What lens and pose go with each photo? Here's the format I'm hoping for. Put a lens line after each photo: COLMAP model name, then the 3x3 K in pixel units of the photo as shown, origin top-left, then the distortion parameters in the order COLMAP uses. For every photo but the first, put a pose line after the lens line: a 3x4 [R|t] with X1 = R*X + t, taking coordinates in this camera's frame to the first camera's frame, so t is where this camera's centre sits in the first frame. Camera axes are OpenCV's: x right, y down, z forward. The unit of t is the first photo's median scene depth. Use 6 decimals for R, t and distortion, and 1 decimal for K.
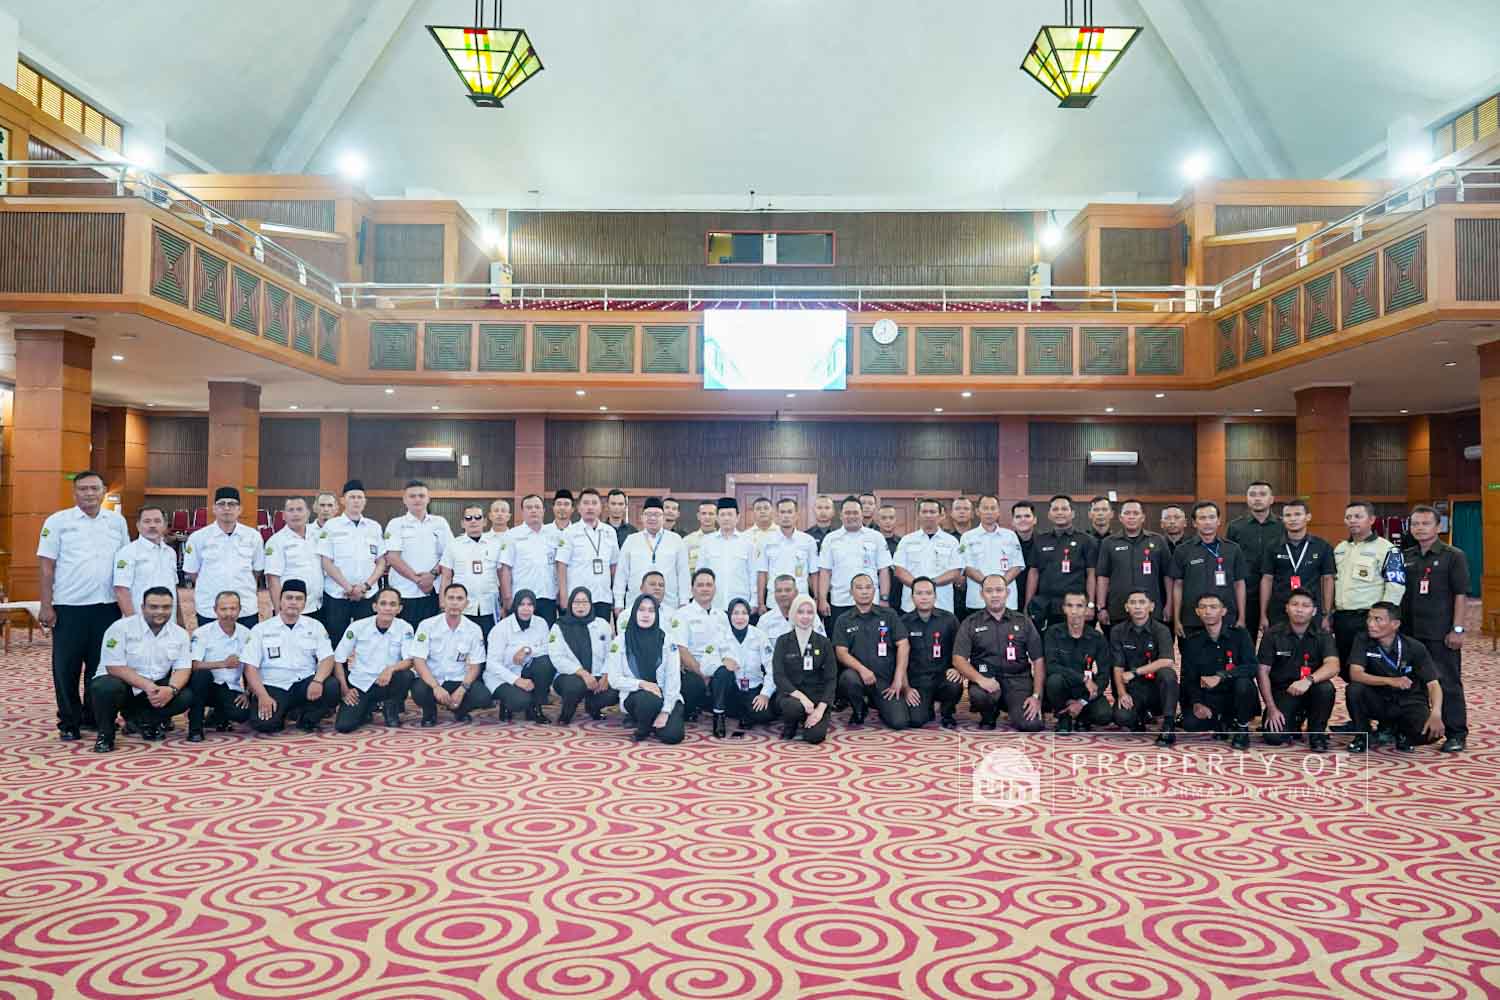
lens RADIAL K [[1032.3, 0, 749.4], [0, 1032.3, 519.1], [0, 0, 1]] dist [0.001379, 0.003846]
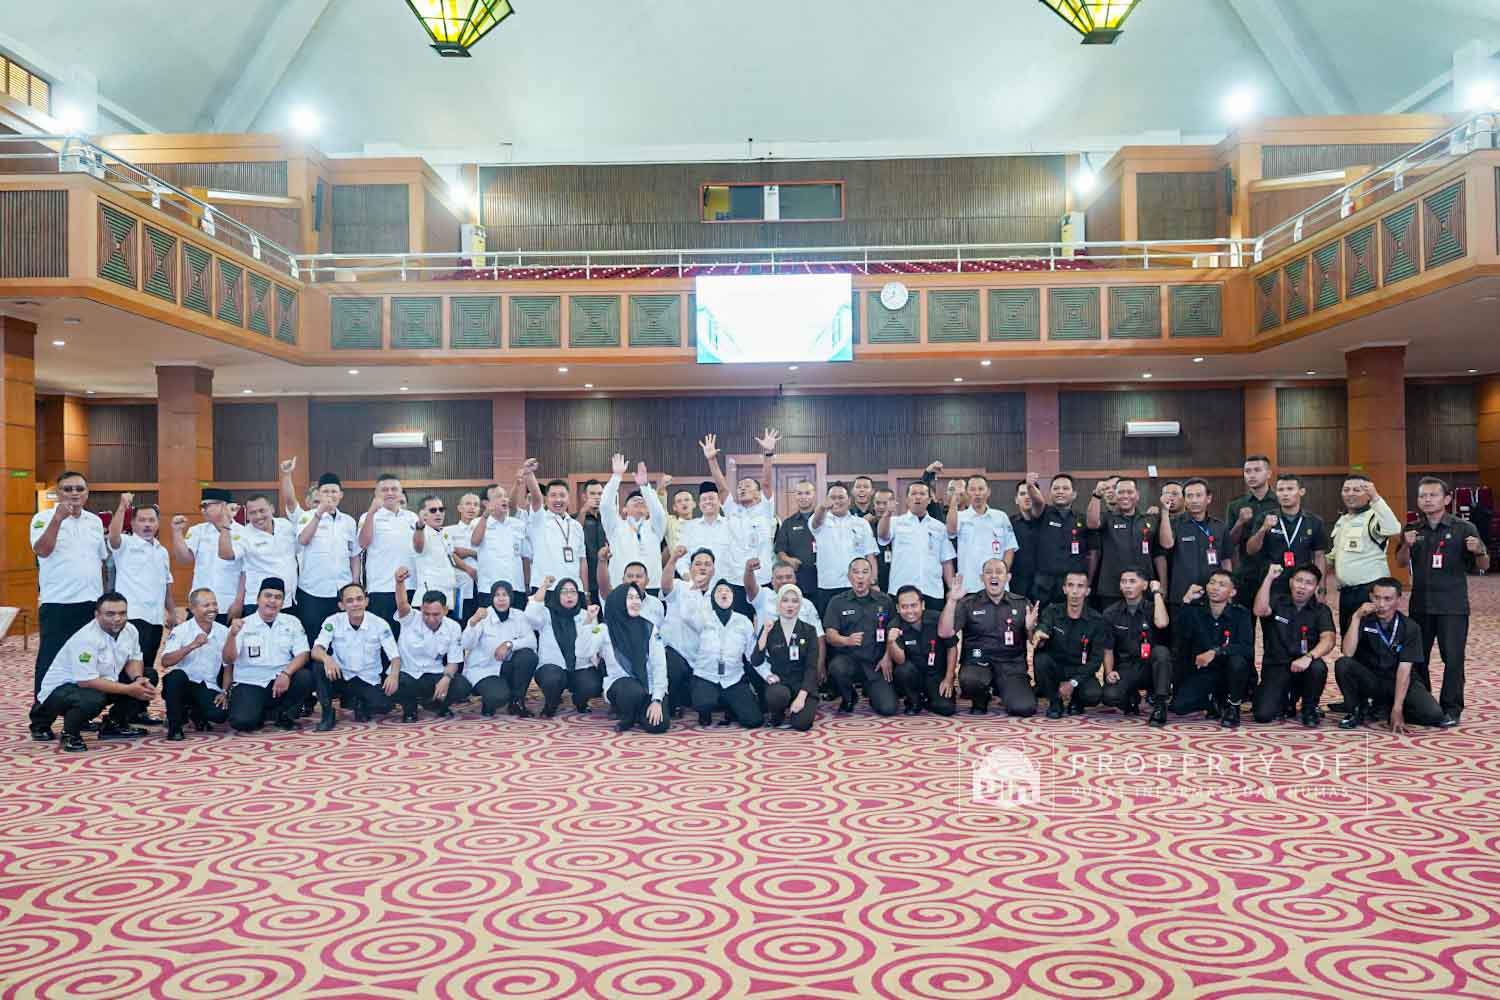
lens RADIAL K [[1185.6, 0, 760.6], [0, 1185.6, 523.6], [0, 0, 1]] dist [0.007388, -0.006211]
pose [[0.999794, -0.019932, -0.003777, 0.034294], [0.019991, 0.999667, 0.016338, -0.000124], [0.003450, -0.016410, 0.999859, -0.137031]]
